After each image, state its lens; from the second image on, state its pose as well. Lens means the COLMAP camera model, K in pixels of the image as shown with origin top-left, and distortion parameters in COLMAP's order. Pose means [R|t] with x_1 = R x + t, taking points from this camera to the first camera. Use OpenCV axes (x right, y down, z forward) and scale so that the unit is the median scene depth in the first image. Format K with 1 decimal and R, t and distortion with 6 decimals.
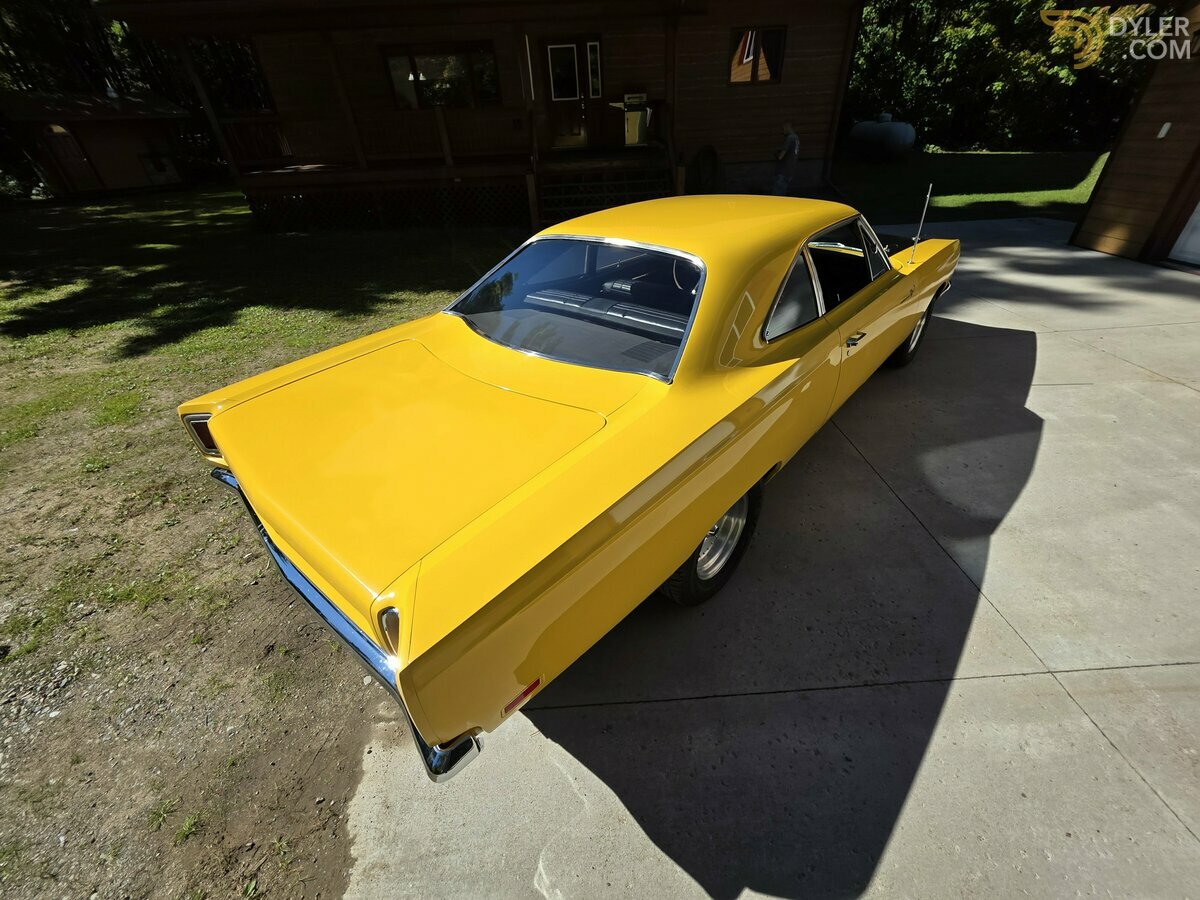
lens RADIAL K [[478.3, 0, 606.7], [0, 478.3, 446.3], [0, 0, 1]] dist [0.002342, 0.000049]
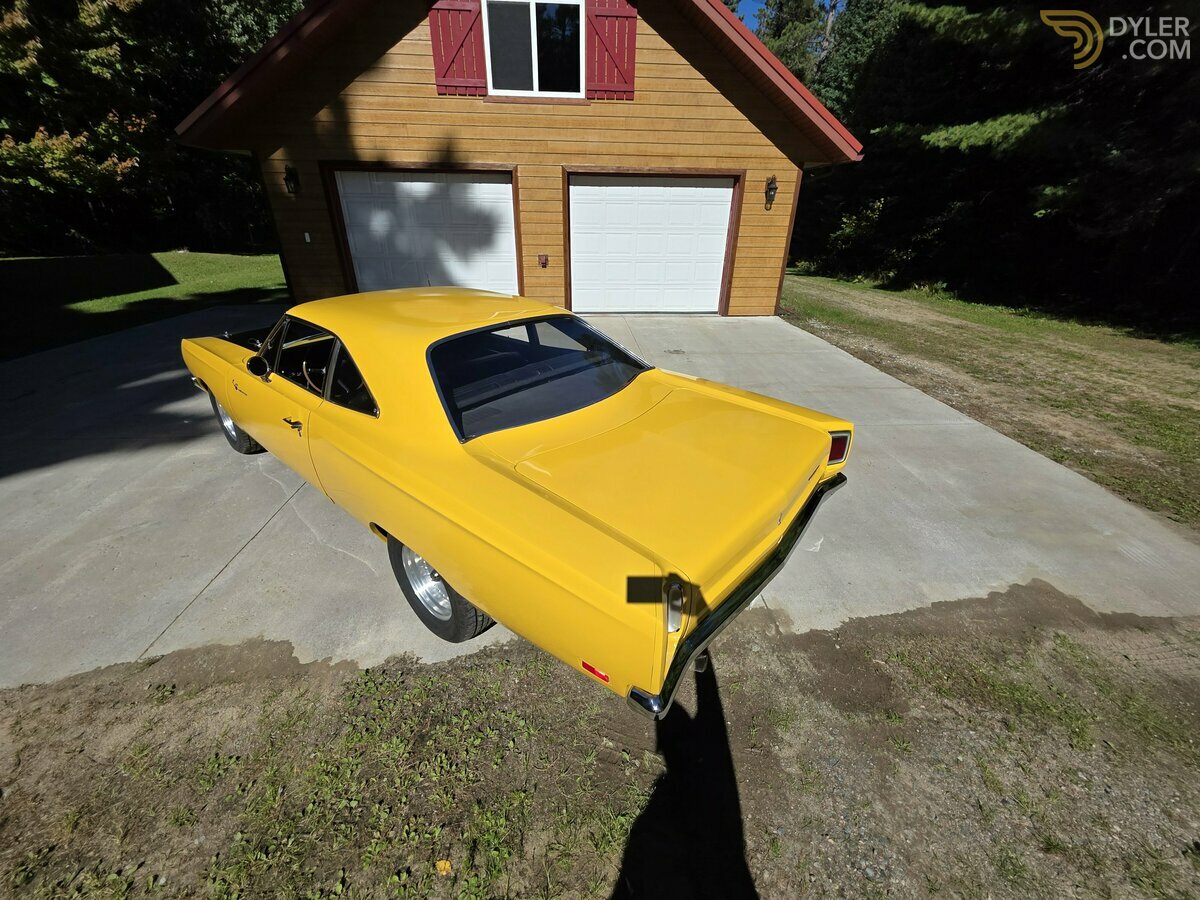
lens RADIAL K [[478.3, 0, 606.7], [0, 478.3, 446.3], [0, 0, 1]] dist [0.002342, 0.000049]
pose [[-0.024617, -0.401411, 0.915567, -1.345830], [0.549226, 0.759817, 0.347892, -0.520812], [-0.835311, 0.511417, 0.201761, 0.770430]]
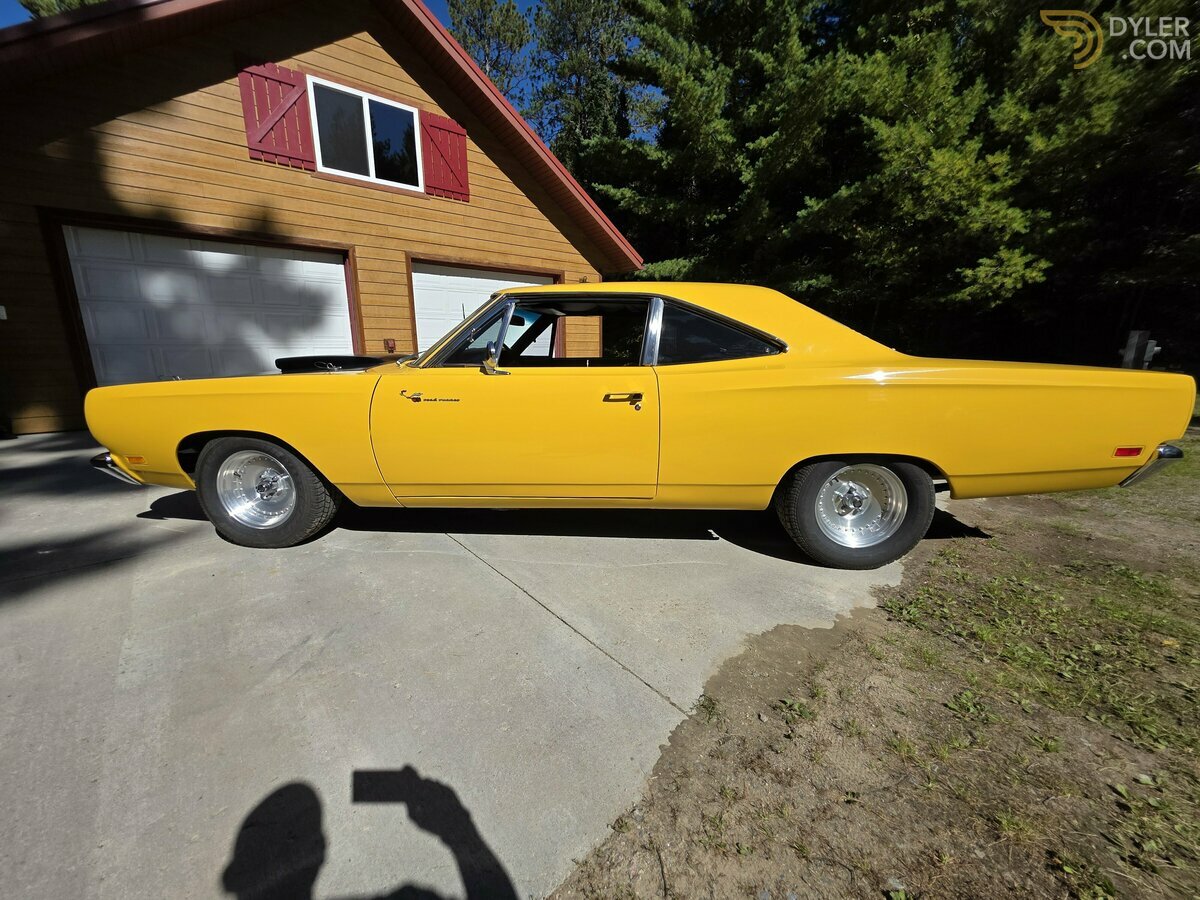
lens RADIAL K [[477.6, 0, 602.7], [0, 477.6, 448.4], [0, 0, 1]] dist [0.004385, -0.000562]
pose [[-0.604940, -0.124015, 0.786554, -0.918683], [0.467219, 0.744599, 0.476738, -1.043393], [-0.644790, 0.655891, -0.392496, 2.282522]]
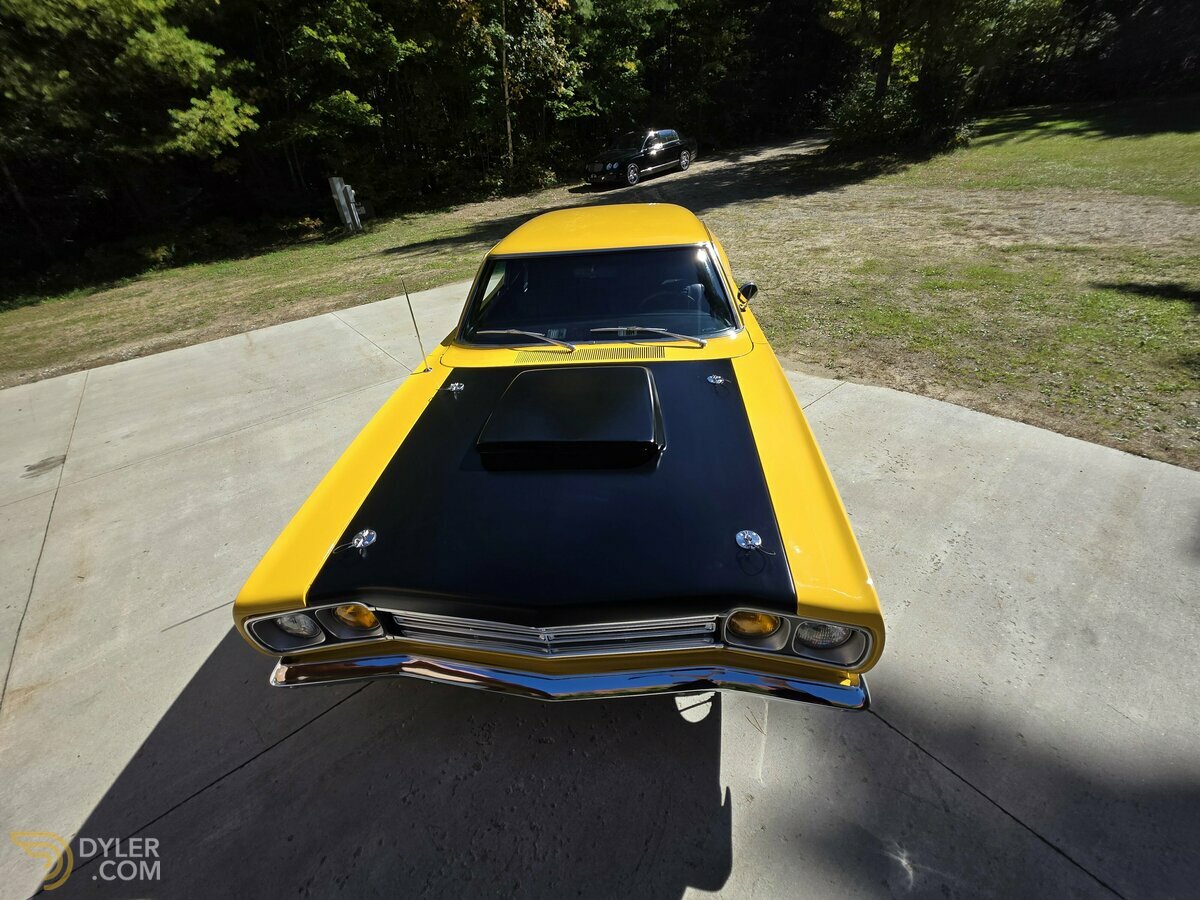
lens RADIAL K [[480.9, 0, 604.1], [0, 480.9, 446.3], [0, 0, 1]] dist [0.008933, -0.003656]
pose [[-0.793666, 0.416732, -0.443203, 1.316413], [-0.243095, 0.450587, 0.858997, -1.711159], [0.557673, 0.789497, -0.256310, 2.346585]]
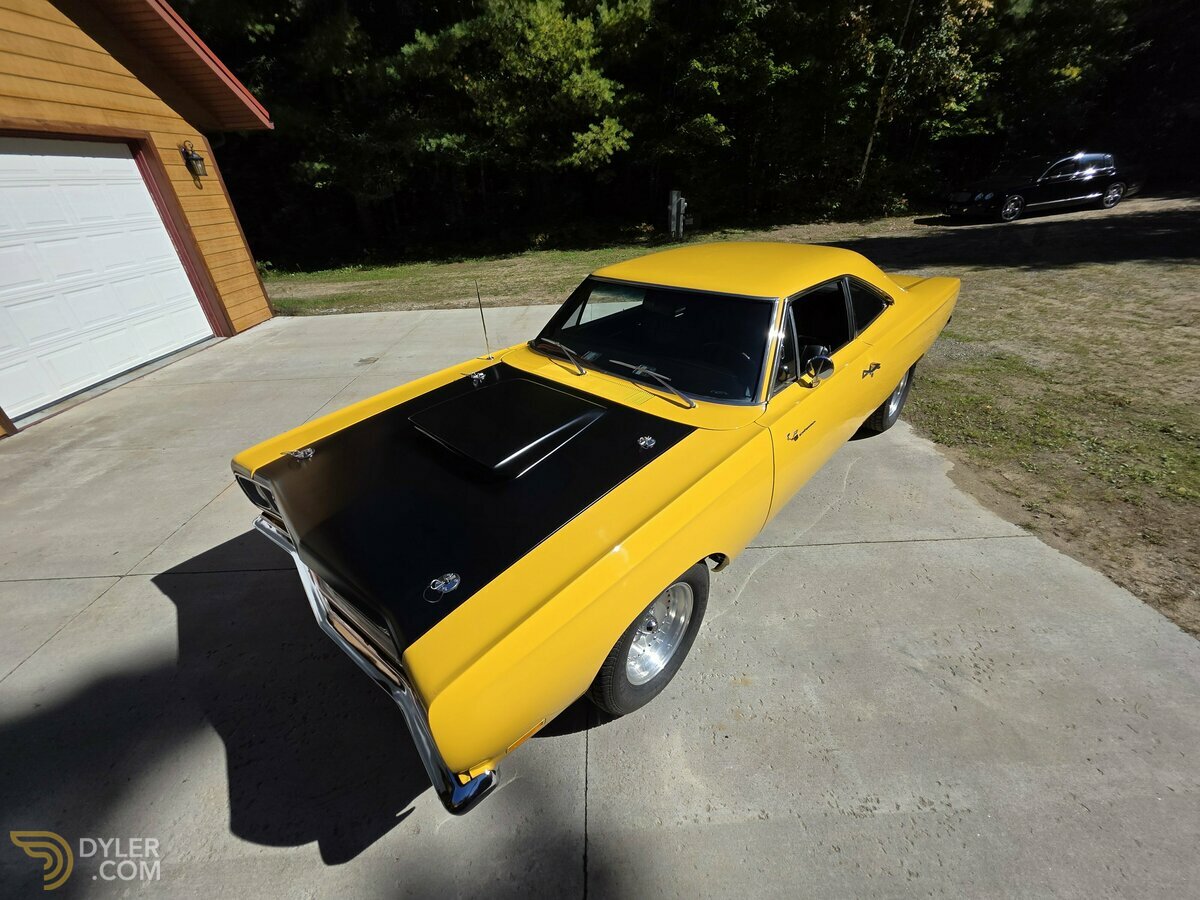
lens RADIAL K [[478.6, 0, 604.2], [0, 478.6, 449.2], [0, 0, 1]] dist [0.004420, -0.000712]
pose [[-0.995141, 0.064897, 0.074050, 0.600865], [0.095083, 0.437998, 0.893934, -1.782682], [0.025580, 0.896631, -0.442040, 2.528852]]
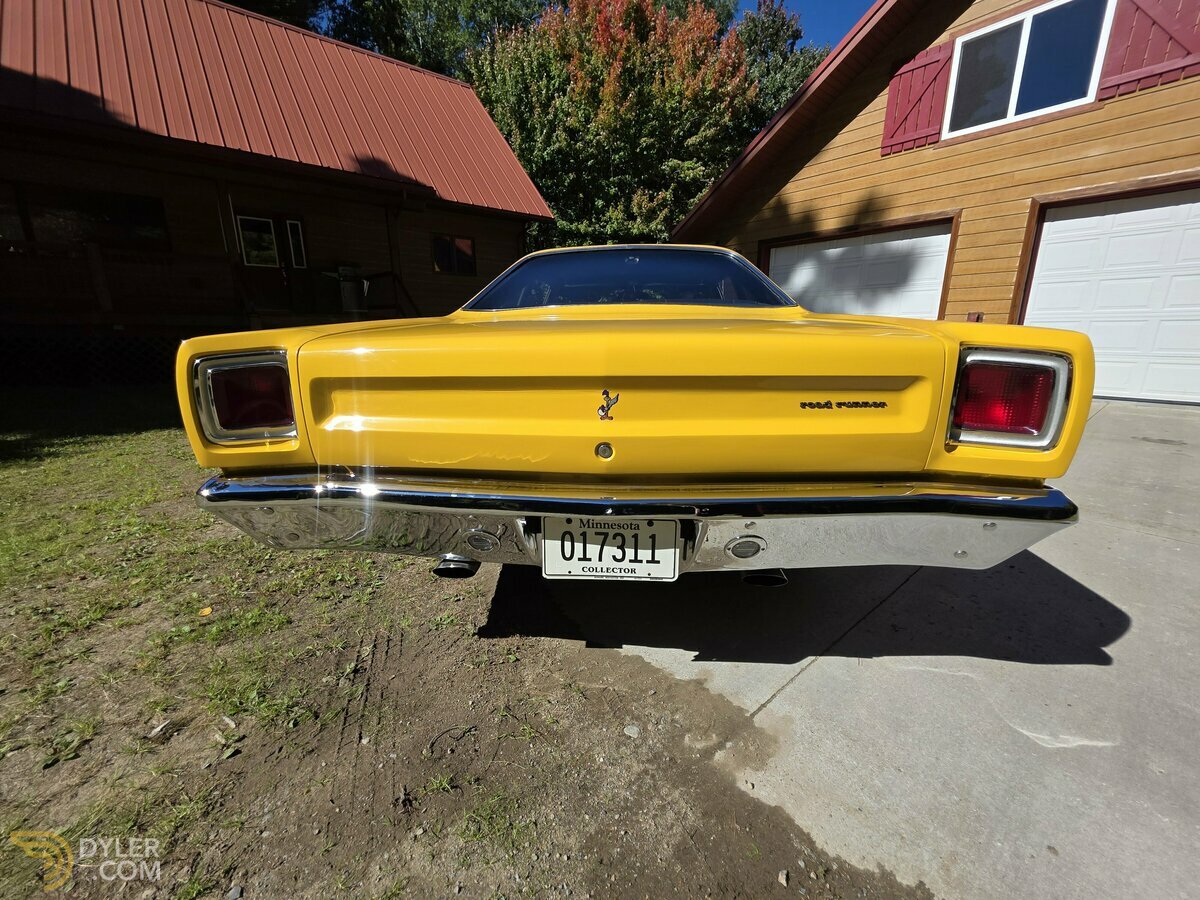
lens RADIAL K [[478.3, 0, 606.7], [0, 478.3, 446.3], [0, 0, 1]] dist [0.002342, 0.000049]
pose [[0.794193, -0.103482, 0.598790, -0.816138], [0.312203, 0.914880, -0.255976, 0.288431], [-0.521332, 0.390238, 0.758899, 0.392573]]
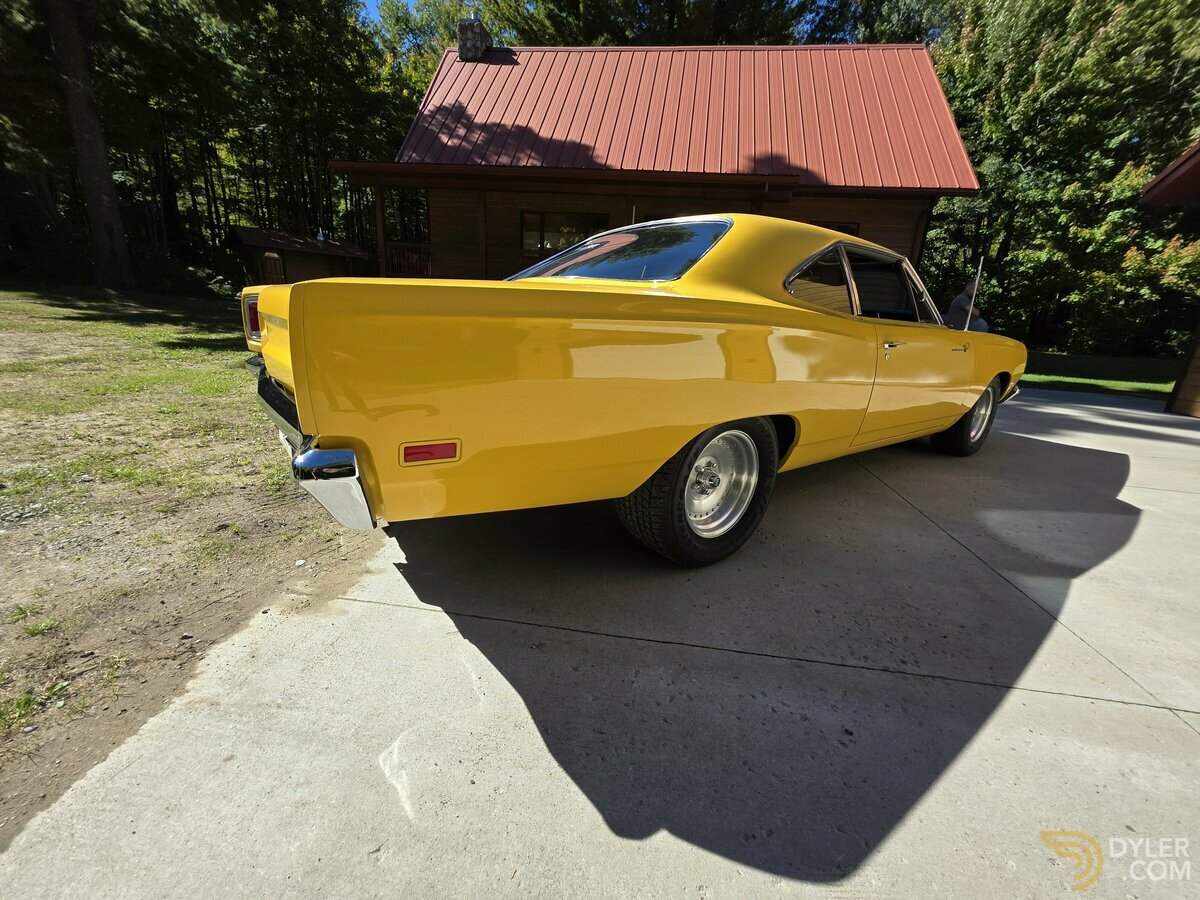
lens RADIAL K [[476.6, 0, 609.5], [0, 476.6, 453.5], [0, 0, 1]] dist [0.002764, 0.000262]
pose [[0.978478, 0.148572, -0.143204, 0.158775], [-0.184674, 0.940122, -0.286471, 0.425537], [0.092067, 0.306752, 0.947326, 0.136919]]
